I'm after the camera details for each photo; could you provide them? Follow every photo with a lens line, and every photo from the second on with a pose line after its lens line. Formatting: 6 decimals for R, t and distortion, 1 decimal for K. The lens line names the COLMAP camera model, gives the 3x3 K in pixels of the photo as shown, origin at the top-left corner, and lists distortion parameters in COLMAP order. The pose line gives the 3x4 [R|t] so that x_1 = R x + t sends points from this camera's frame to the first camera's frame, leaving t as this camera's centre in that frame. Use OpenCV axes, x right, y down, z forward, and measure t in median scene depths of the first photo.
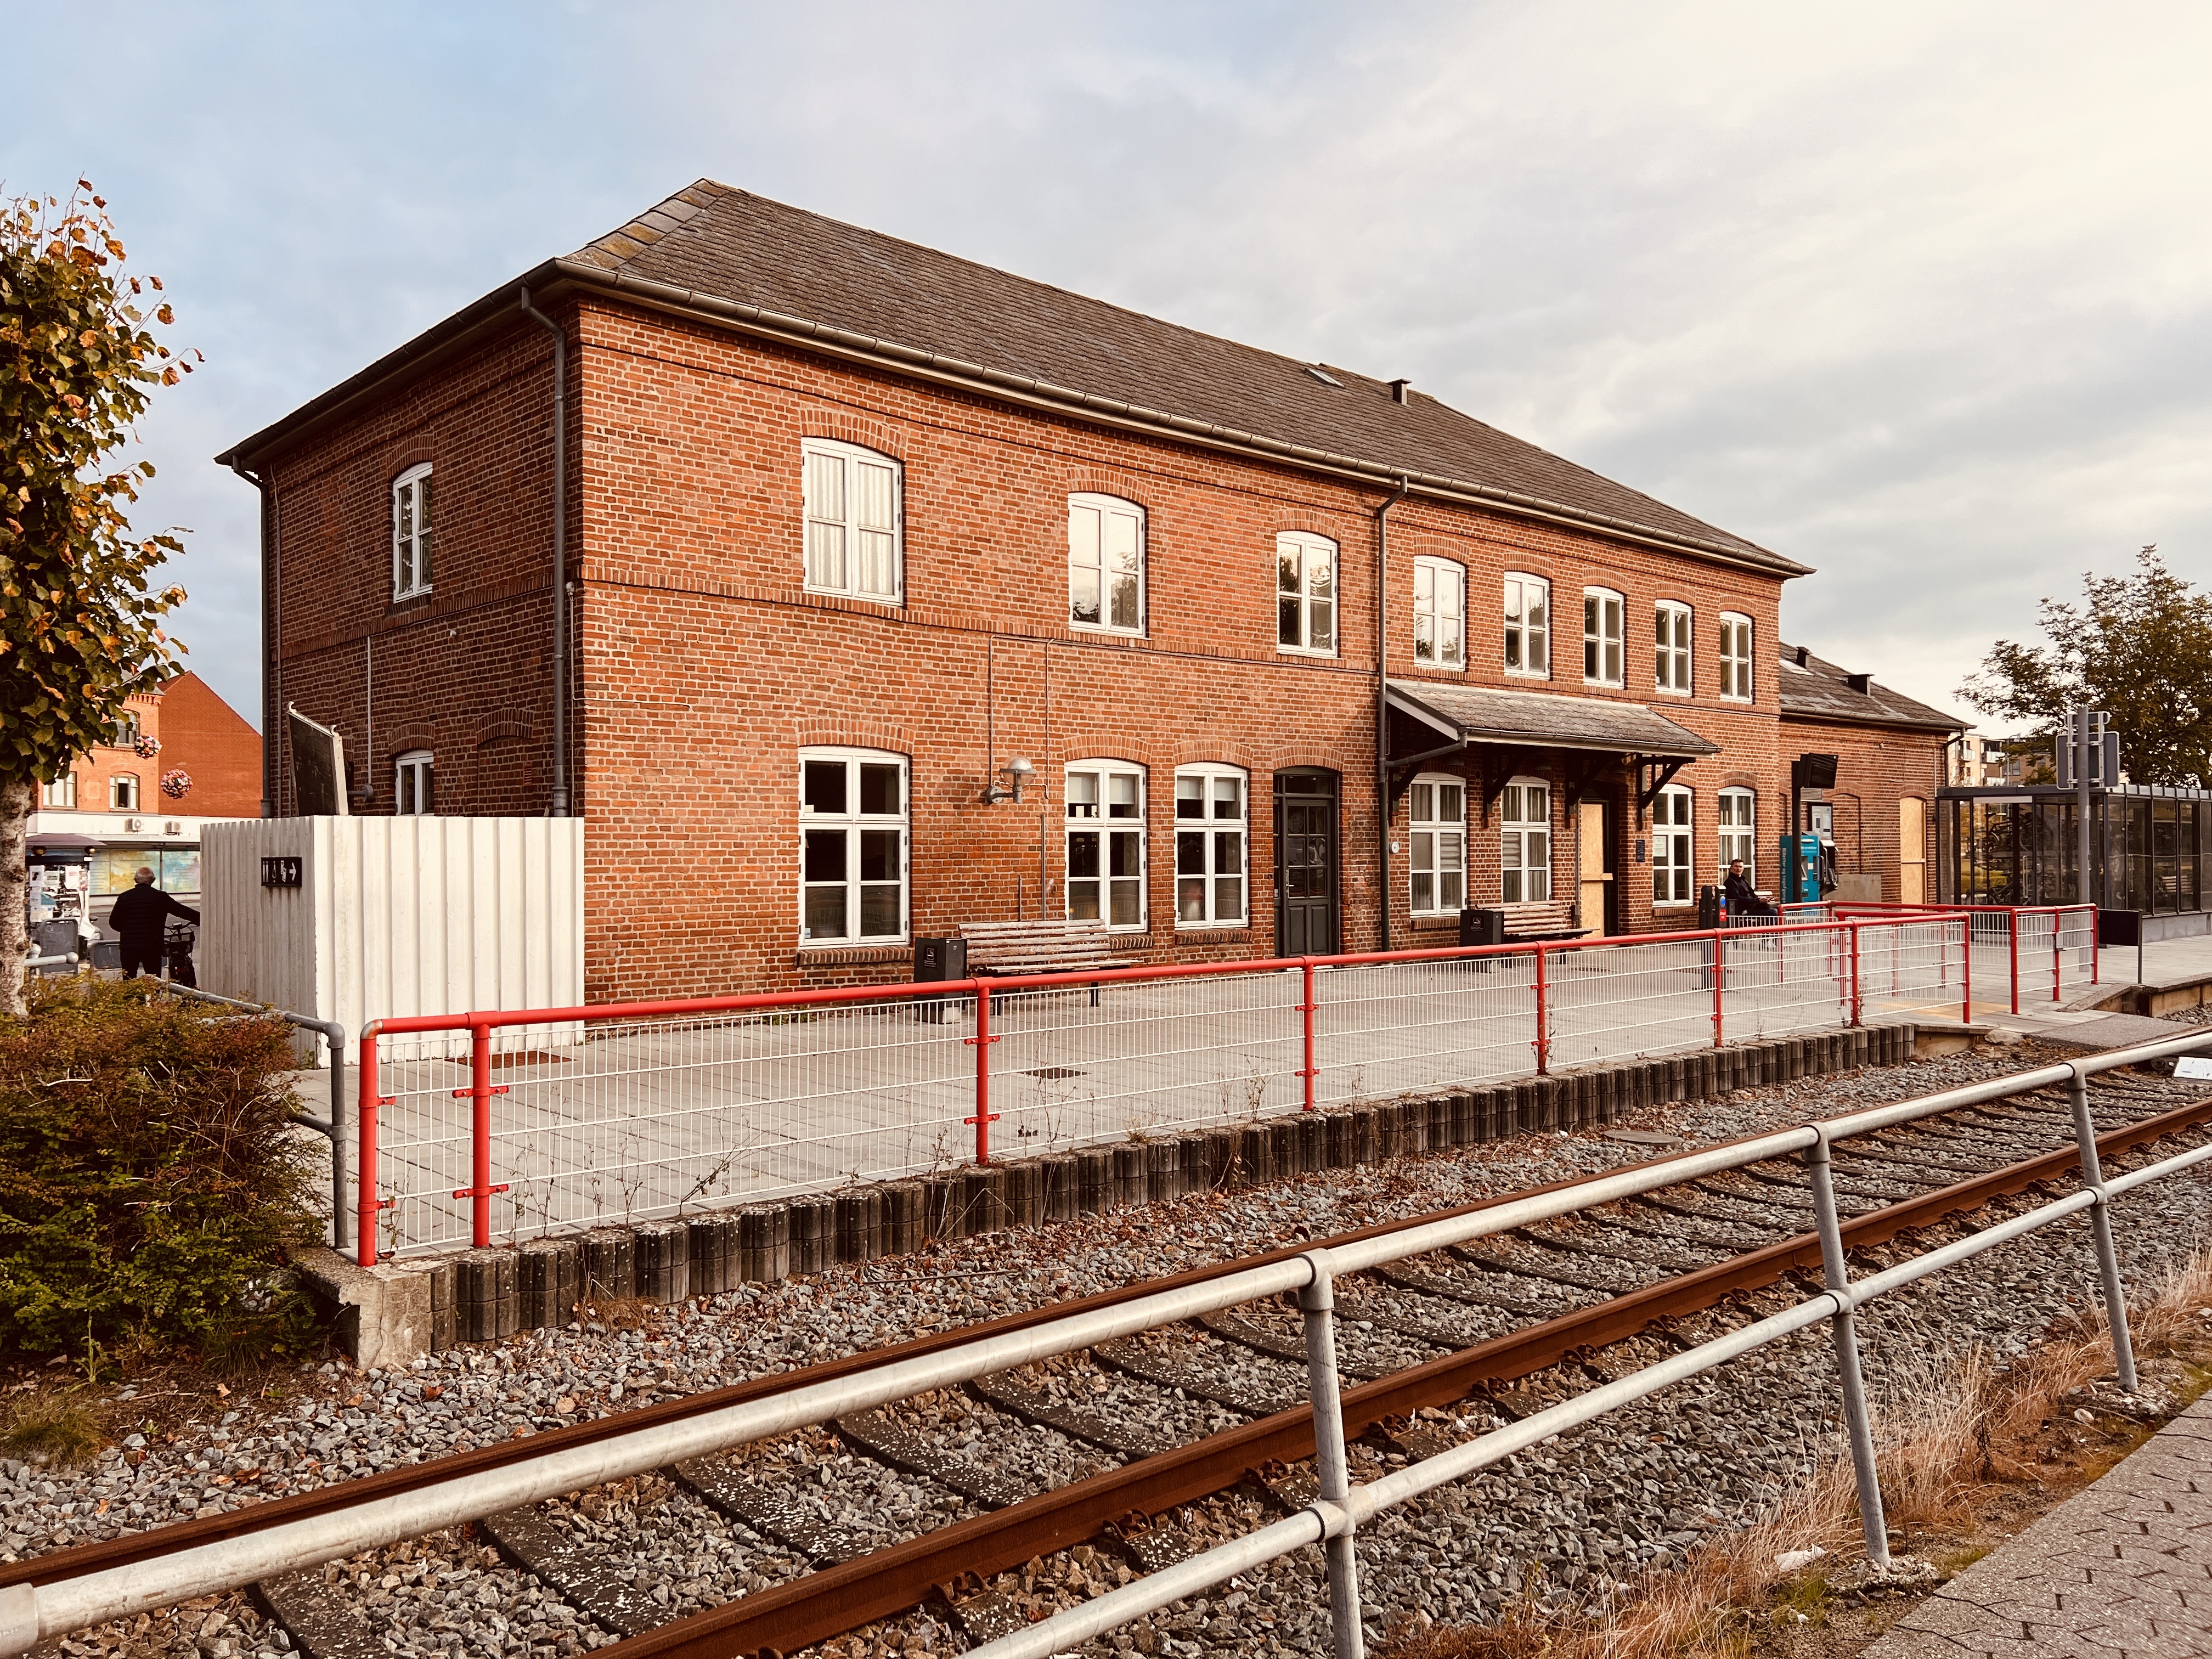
lens RADIAL K [[1669.4, 0, 1106.0], [0, 1669.4, 829.5], [0, 0, 1]] dist [0.096868, -0.223995]
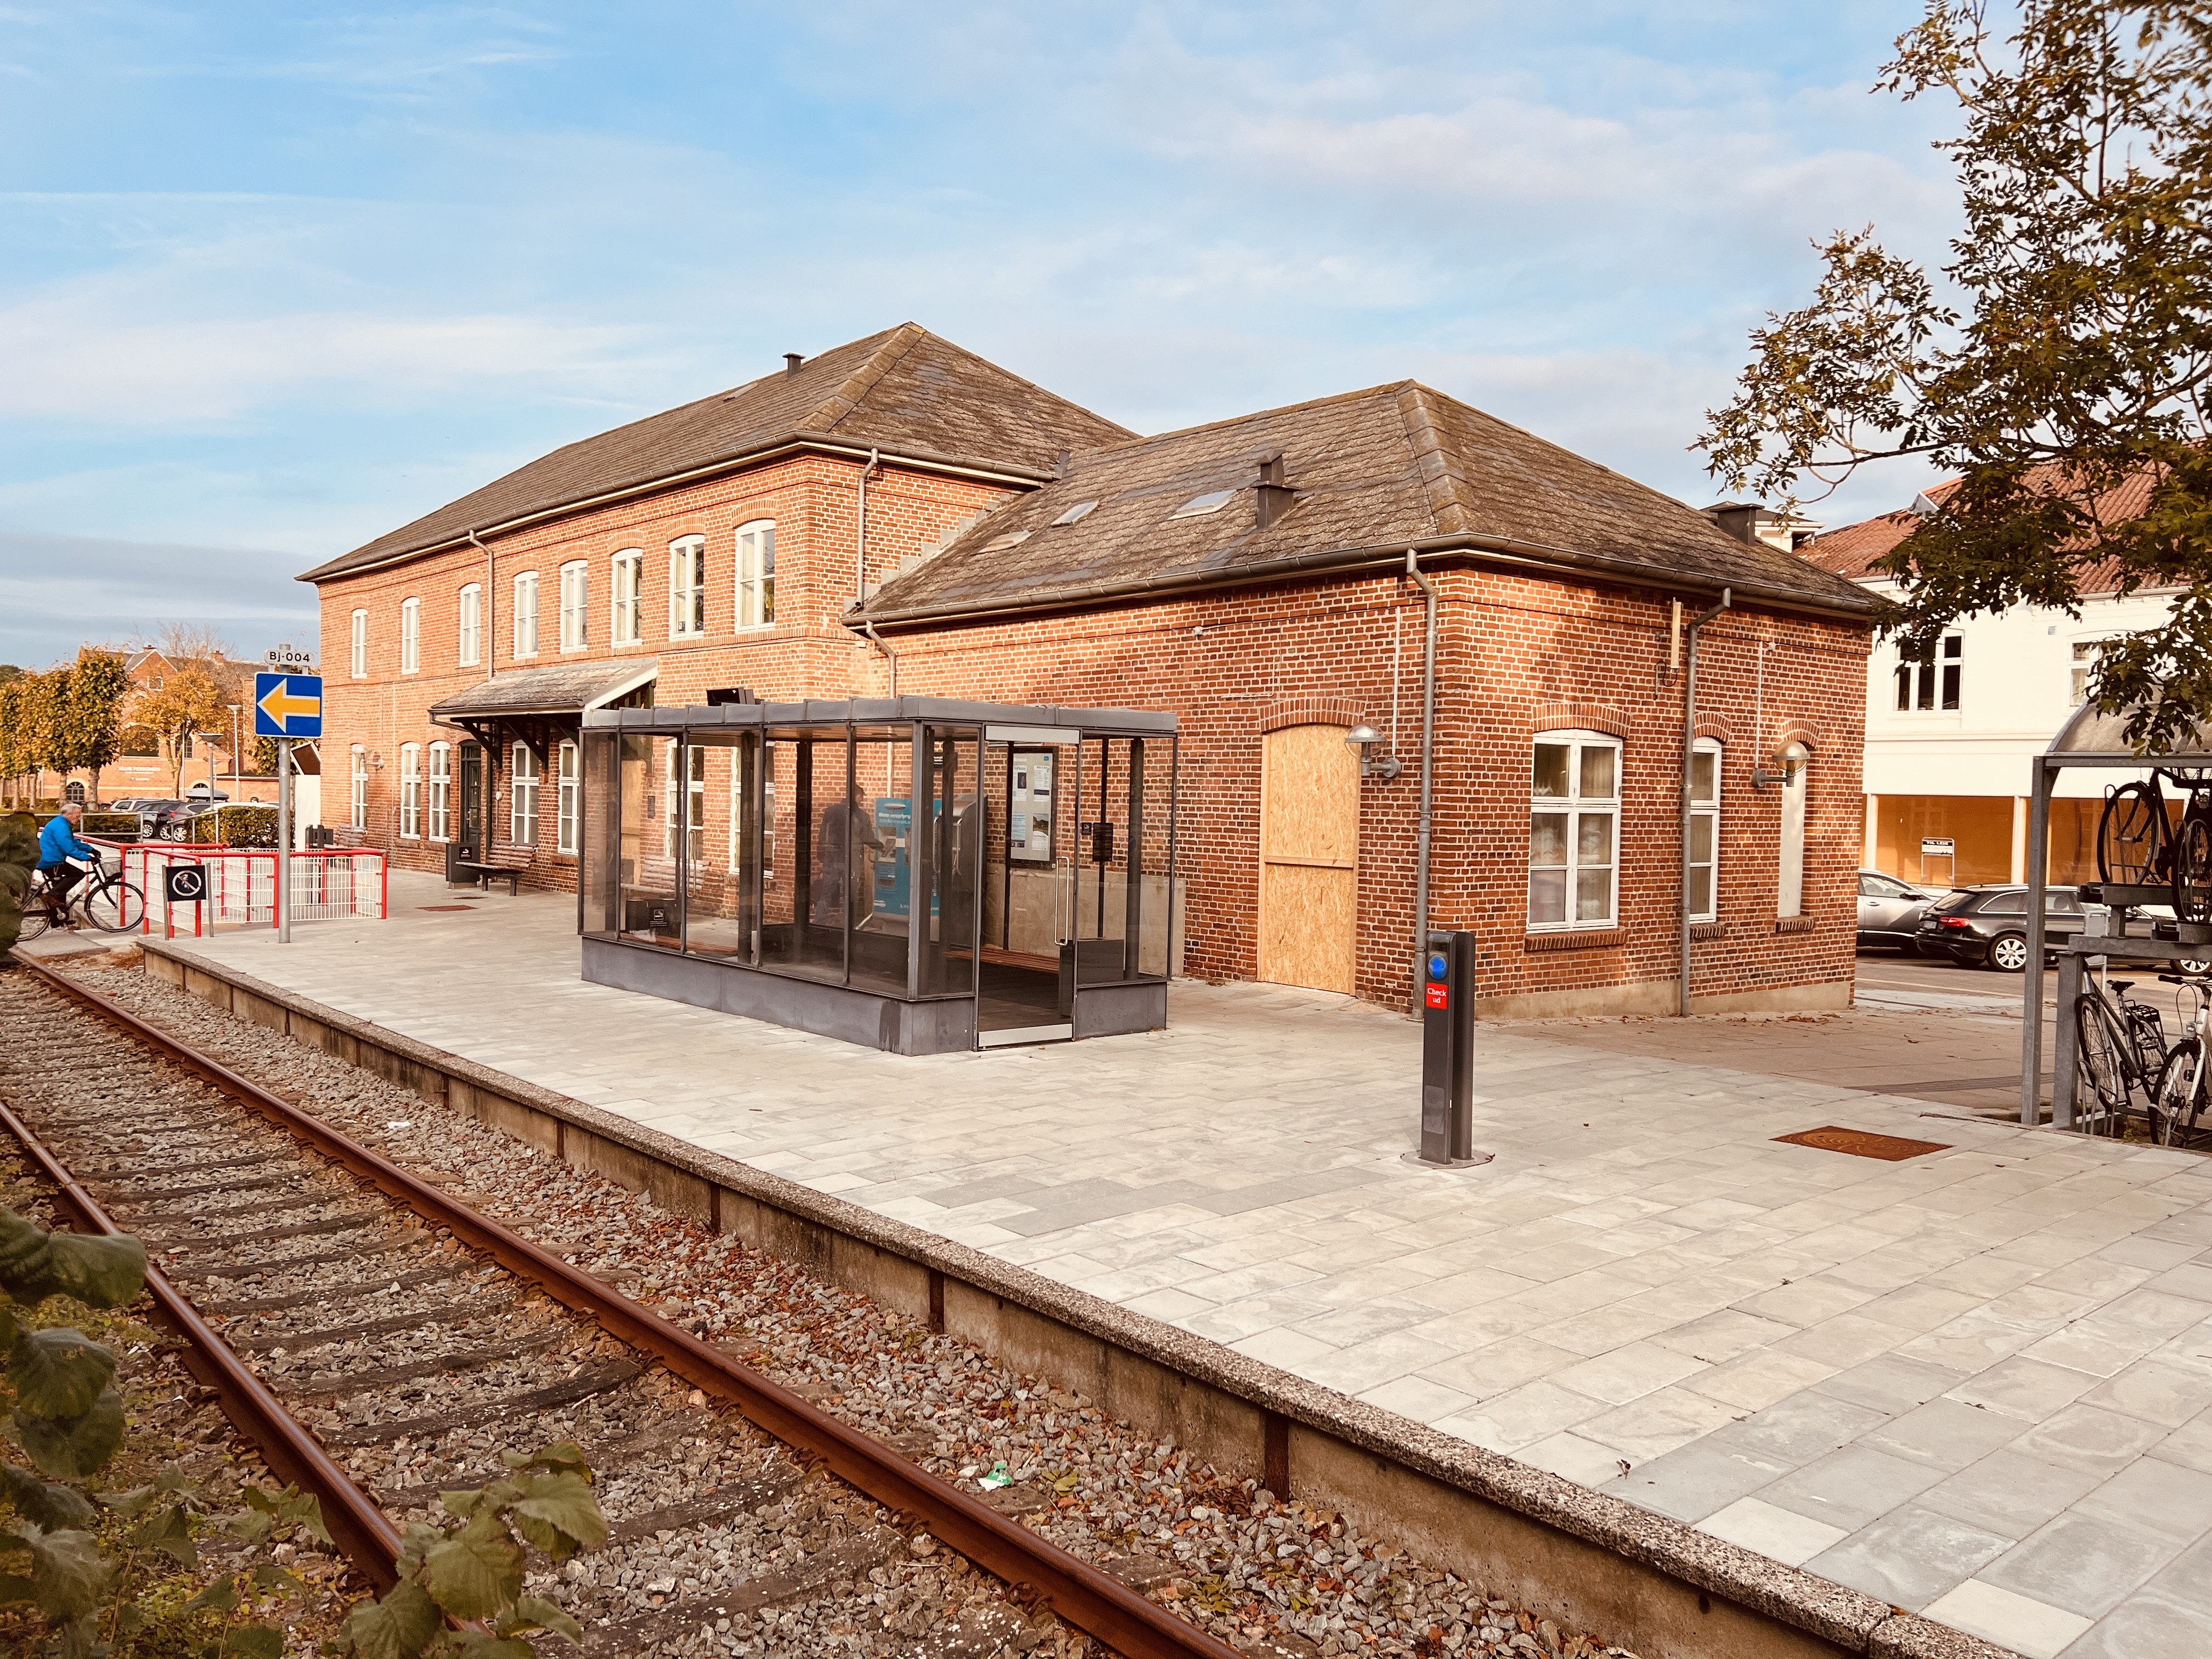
lens RADIAL K [[1640.5, 0, 1100.3], [0, 1640.5, 865.4], [0, 0, 1]] dist [0.057800, -0.073814]
pose [[-0.039080, 0.032777, -0.998698, 1.998647], [-0.025480, 0.999104, 0.033787, 0.012484], [0.998911, 0.026767, -0.038210, 2.050790]]
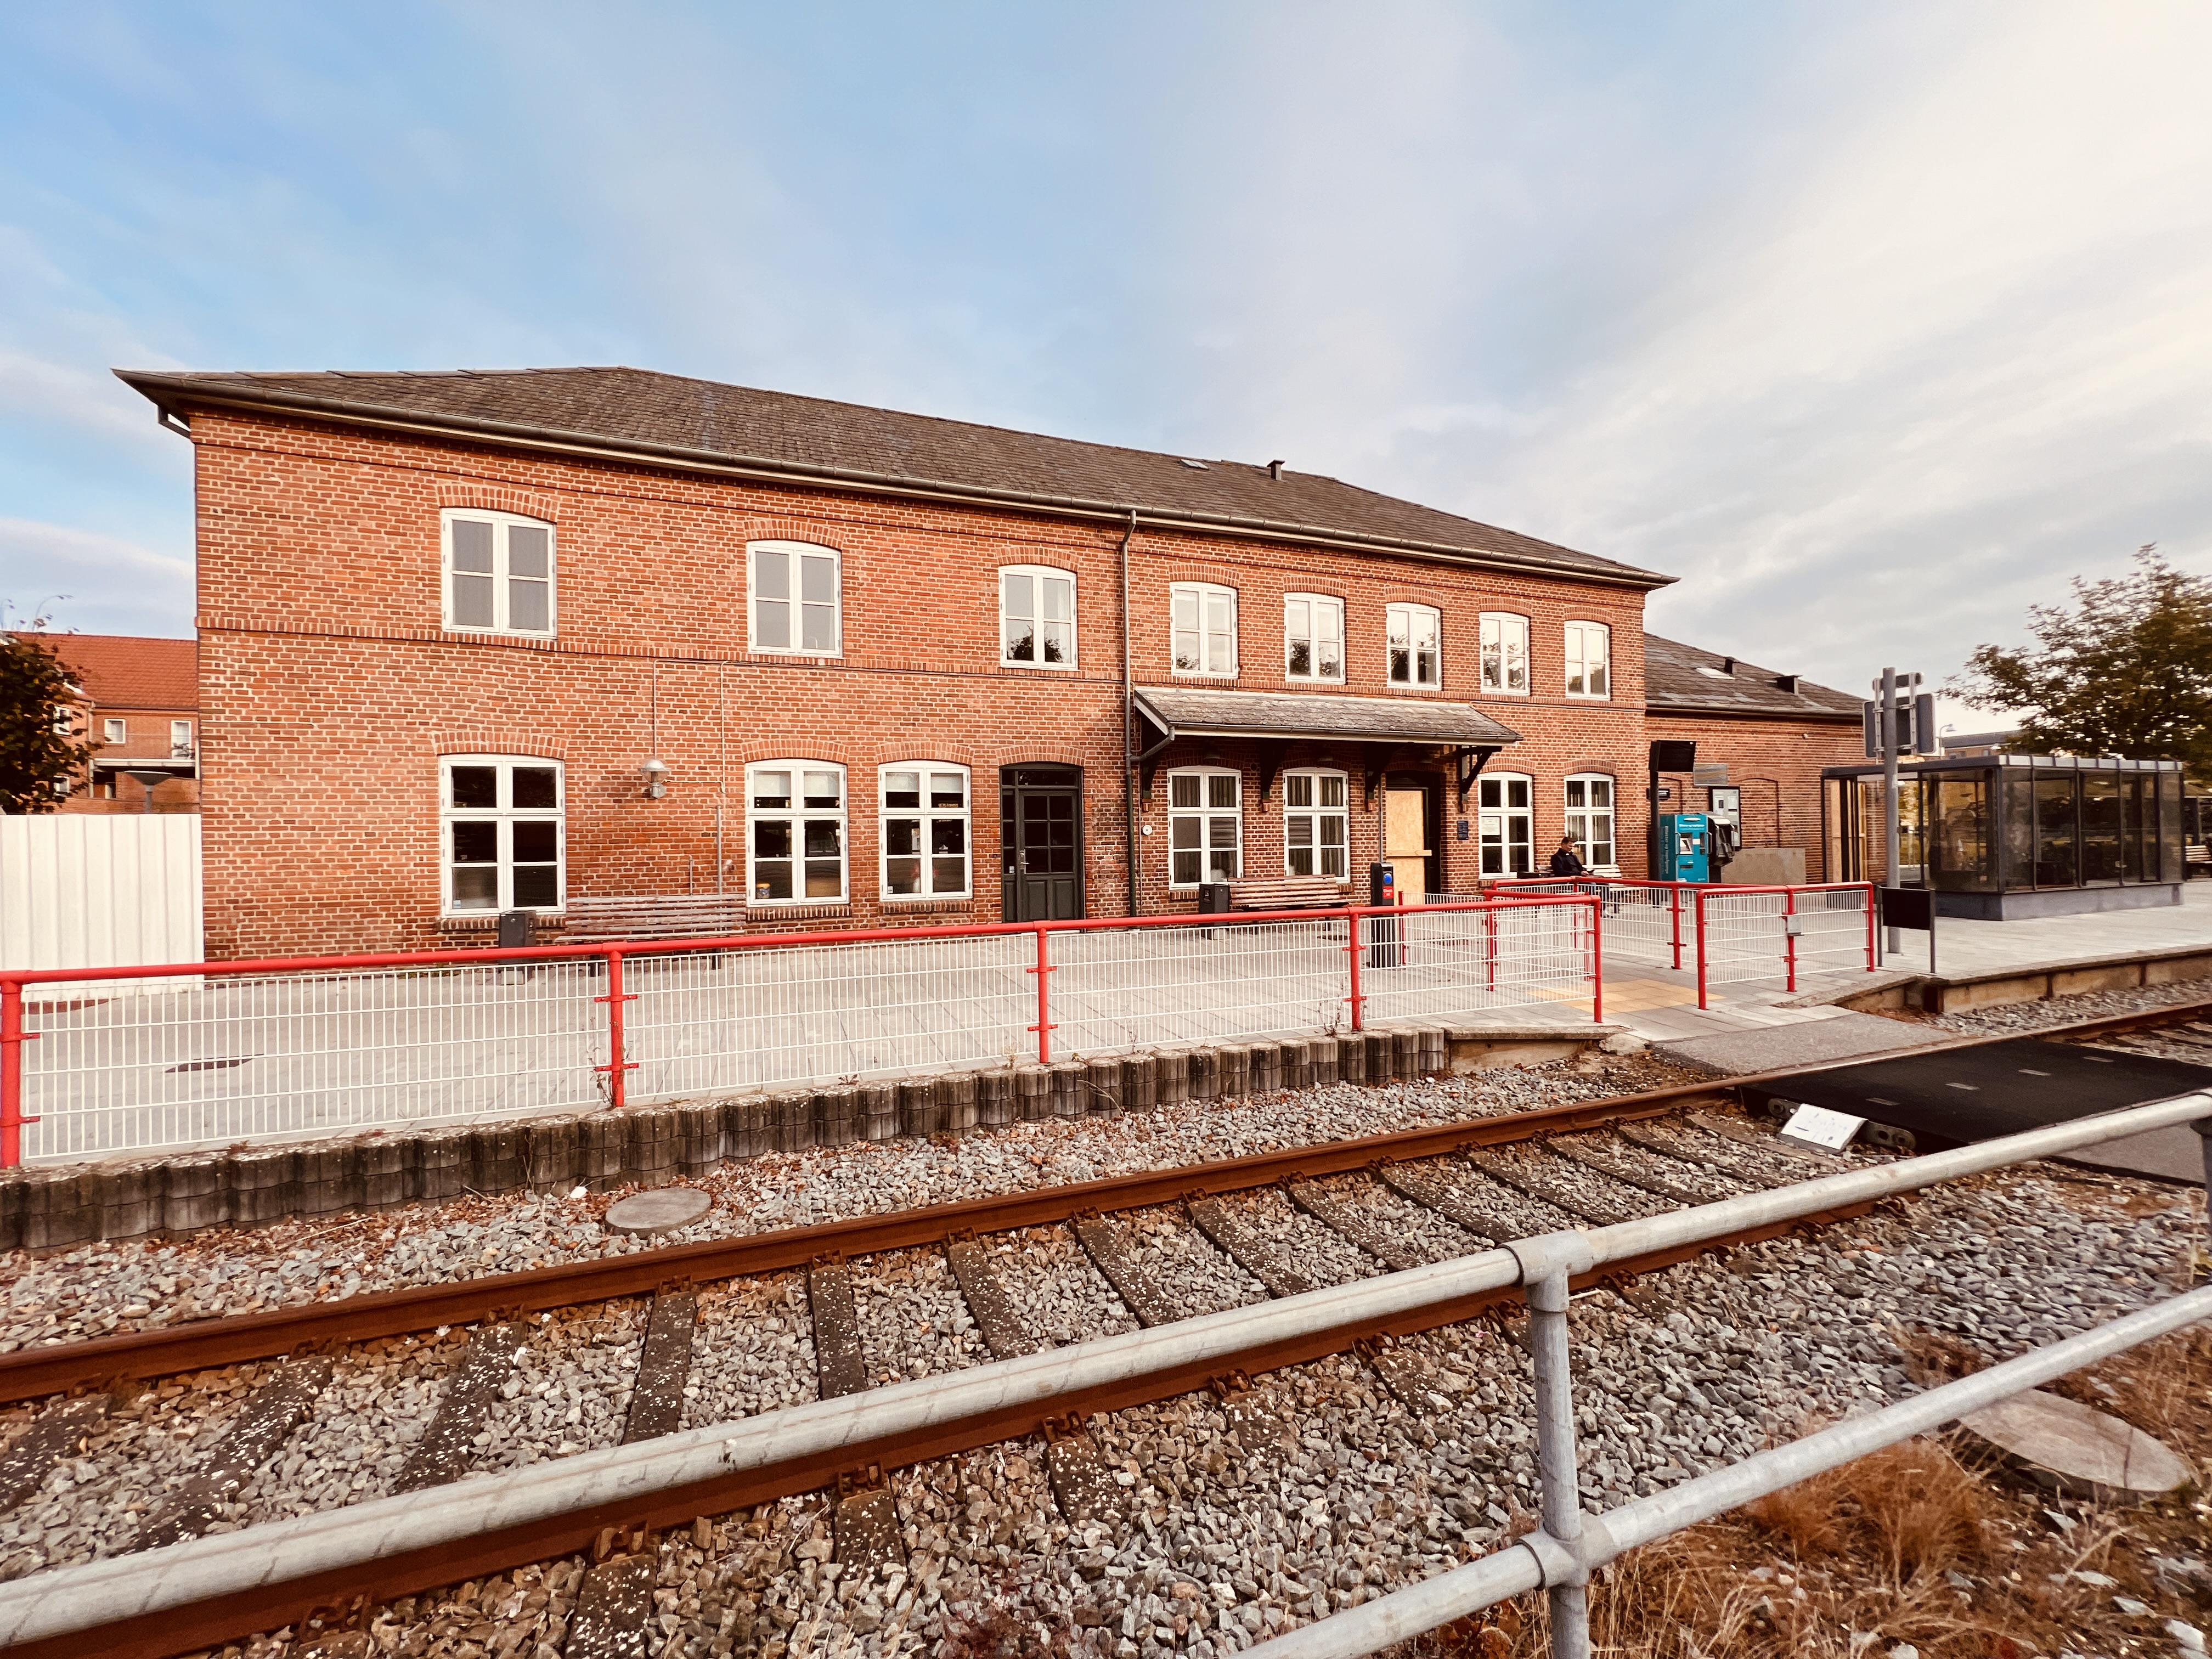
lens RADIAL K [[960.8, 0, 1147.6], [0, 960.8, 822.6], [0, 0, 1]] dist [-0.011961, 0.000102]
pose [[0.942371, -0.010893, -0.334393, 0.527492], [0.012184, 0.999924, 0.001765, 0.005766], [0.334348, -0.005738, 0.942432, 0.486535]]
